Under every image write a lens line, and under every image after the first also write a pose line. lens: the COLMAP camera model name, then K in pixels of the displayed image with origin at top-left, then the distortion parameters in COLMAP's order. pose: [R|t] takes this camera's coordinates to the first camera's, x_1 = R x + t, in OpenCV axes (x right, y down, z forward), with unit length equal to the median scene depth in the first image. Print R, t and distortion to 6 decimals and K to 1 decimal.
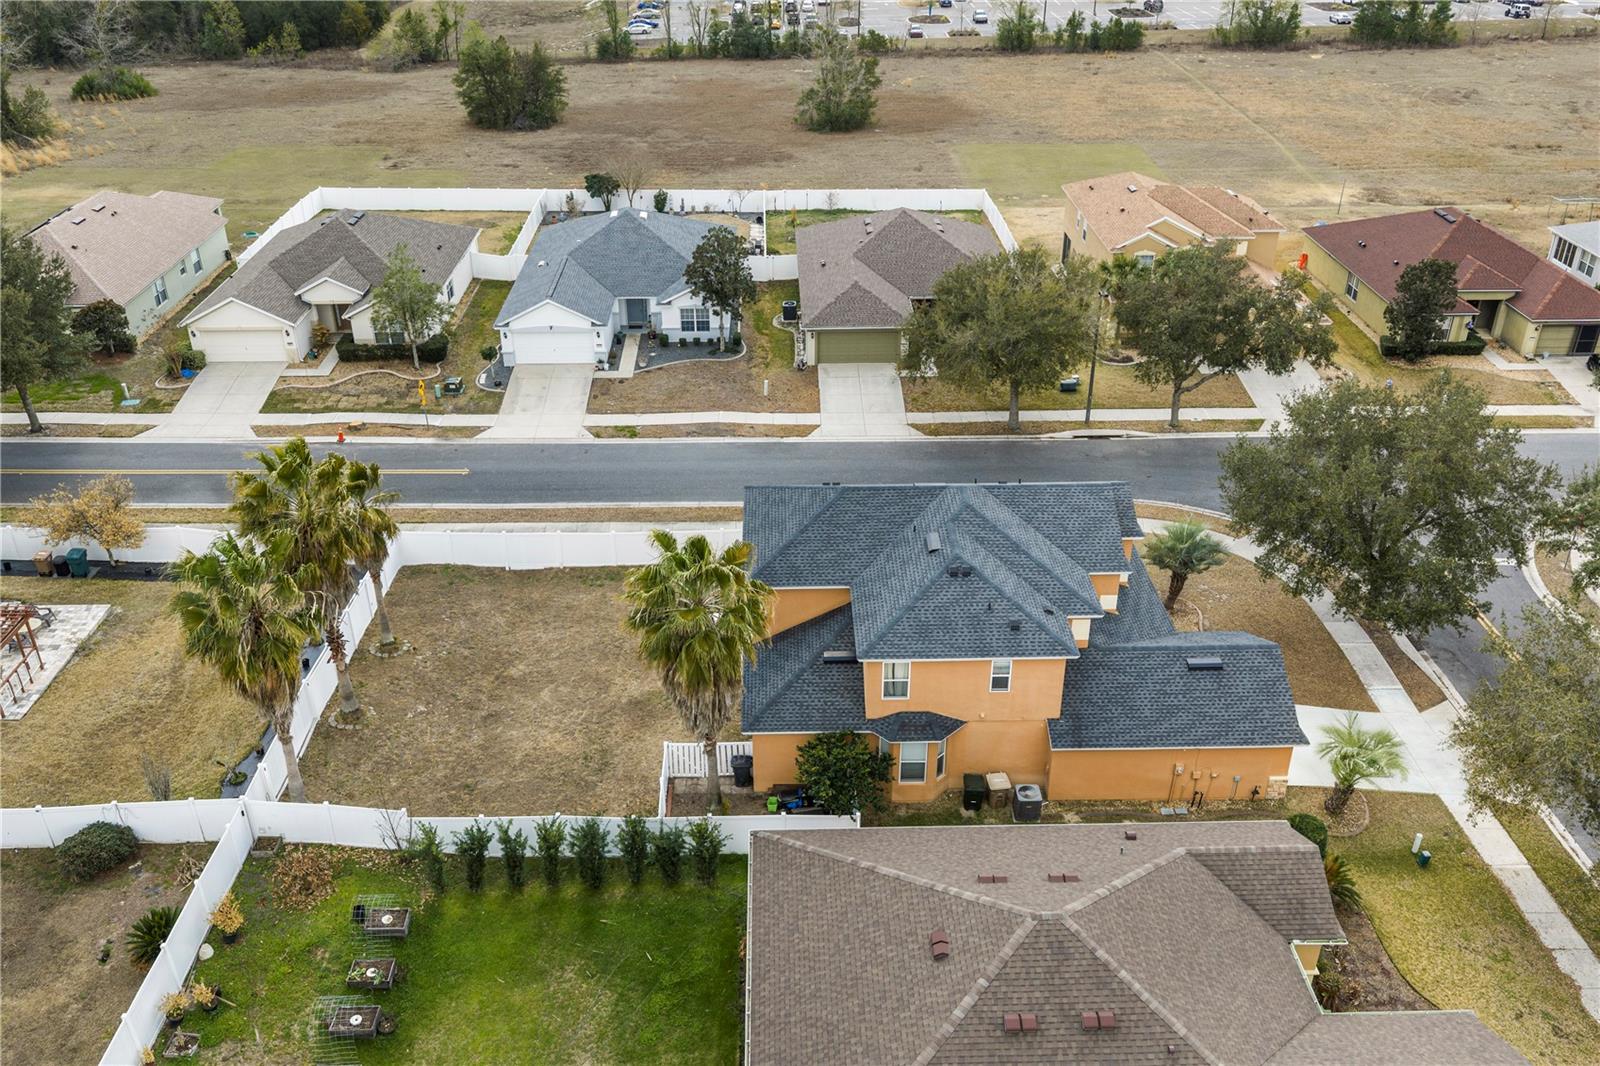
lens RADIAL K [[1323.5, 0, 805.1], [0, 1323.5, 536.4], [0, 0, 1]] dist [0.007149, -0.023301]
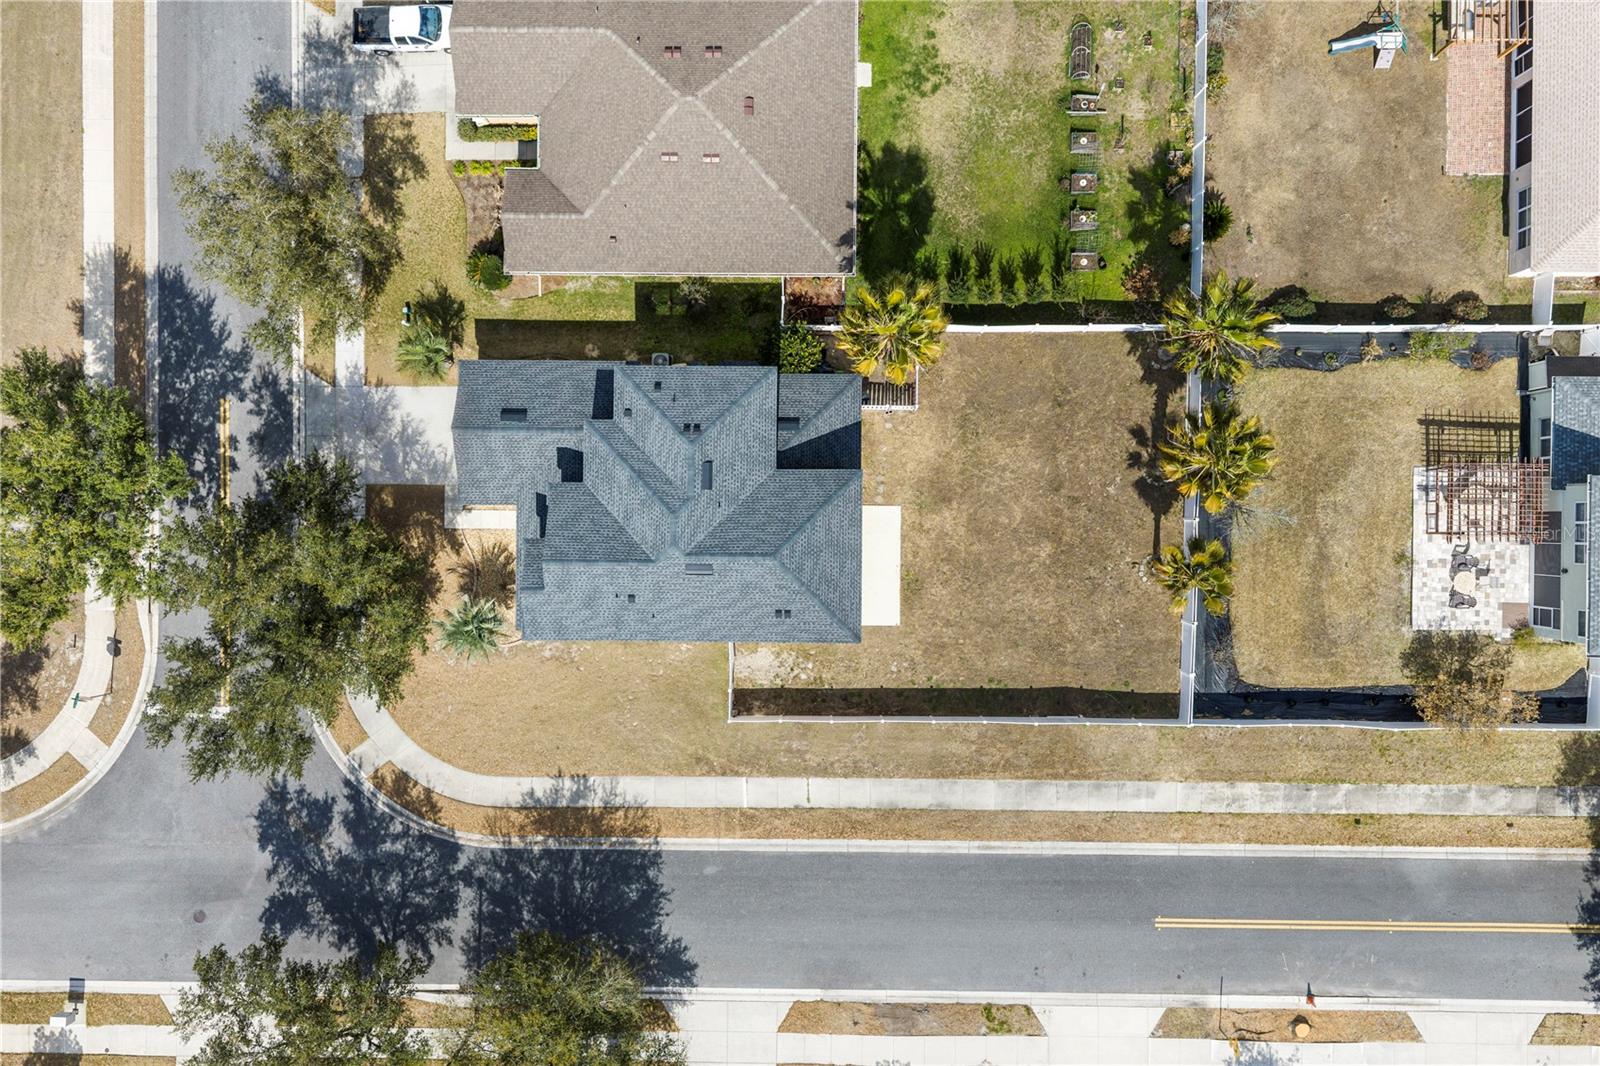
lens RADIAL K [[1323.5, 0, 804.0], [0, 1323.5, 535.0], [0, 0, 1]] dist [0.007149, -0.023301]
pose [[-0.999262, -0.033173, 0.019346, -0.011826], [0.033327, -0.498794, 0.866079, -0.680024], [-0.019081, 0.866085, 0.499532, 0.268415]]
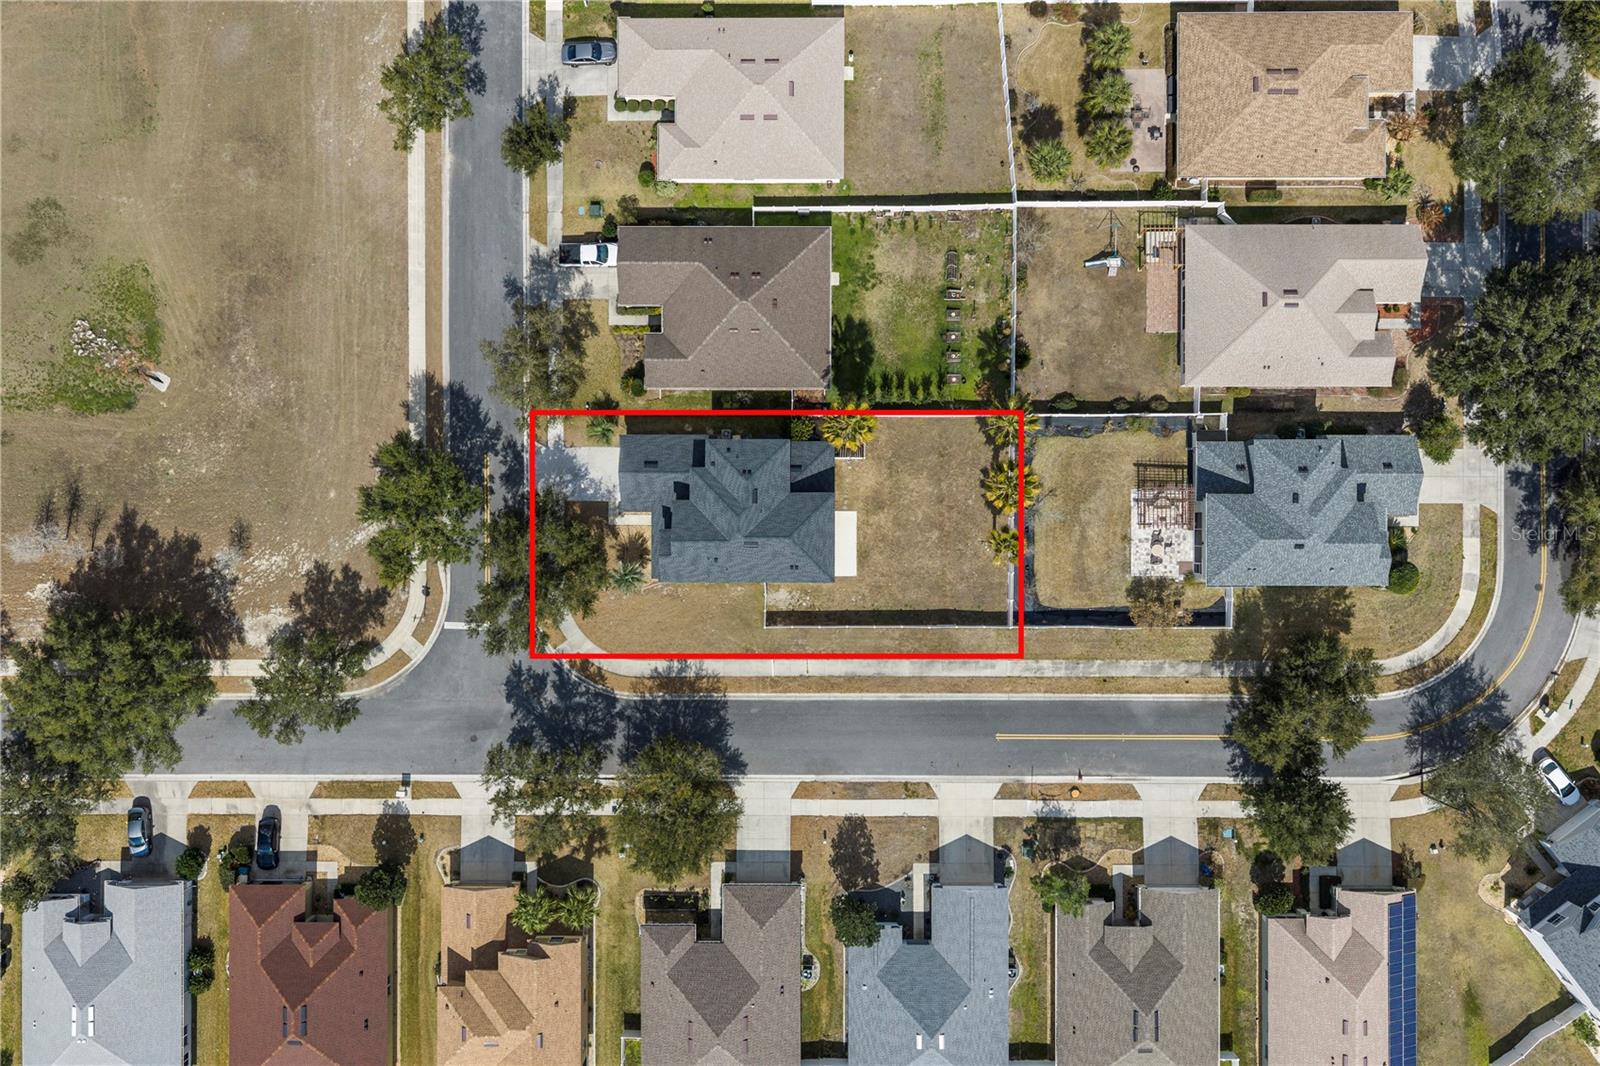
lens RADIAL K [[1323.5, 0, 804.7], [0, 1323.5, 539.8], [0, 0, 1]] dist [0.007149, -0.023301]
pose [[-0.999514, -0.027342, 0.014971, -0.019909], [0.026597, -0.497571, 0.867015, -1.323659], [-0.016257, 0.866992, 0.498057, -0.082285]]
